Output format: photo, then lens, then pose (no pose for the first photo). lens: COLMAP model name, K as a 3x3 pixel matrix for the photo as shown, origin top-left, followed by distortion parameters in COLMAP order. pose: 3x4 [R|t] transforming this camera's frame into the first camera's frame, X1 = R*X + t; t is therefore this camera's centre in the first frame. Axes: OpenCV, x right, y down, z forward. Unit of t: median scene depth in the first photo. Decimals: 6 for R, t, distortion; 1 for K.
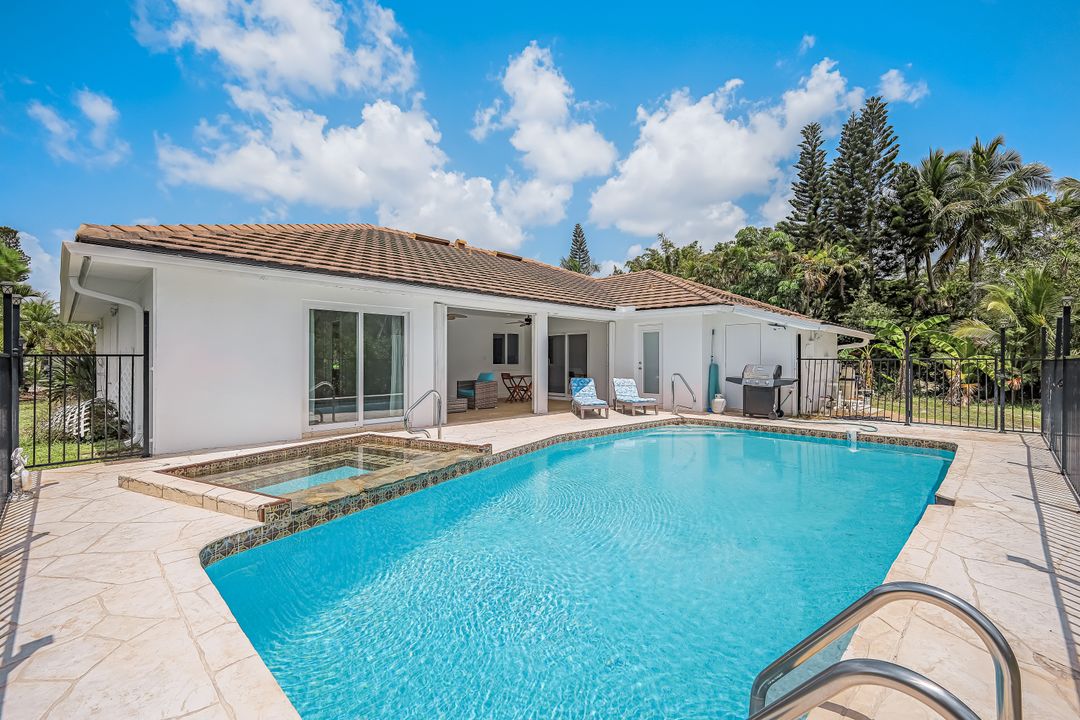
lens RADIAL K [[469.7, 0, 536.6], [0, 469.7, 357.9], [0, 0, 1]] dist [0.000701, 0.000419]
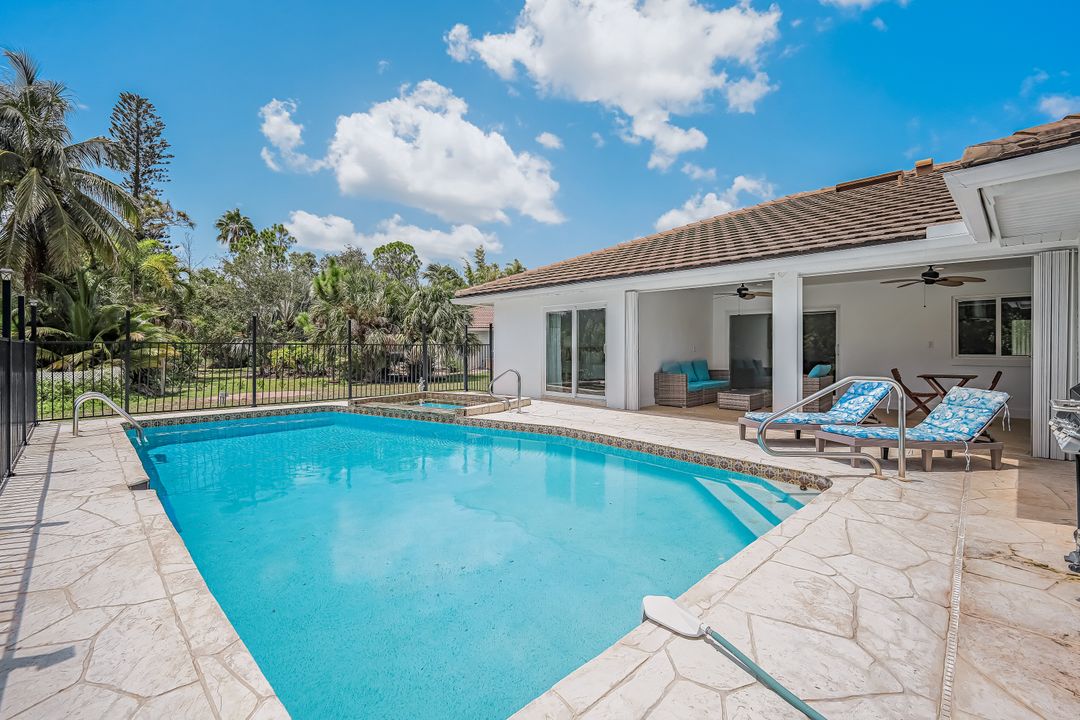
lens RADIAL K [[472.3, 0, 536.3], [0, 472.3, 352.3], [0, 0, 1]] dist [0.002424, 0.000016]
pose [[-0.020779, 0.010439, -0.999730, 0.817429], [-0.001377, 0.999944, 0.010470, 0.004481], [0.999783, 0.001594, -0.020764, 0.825746]]
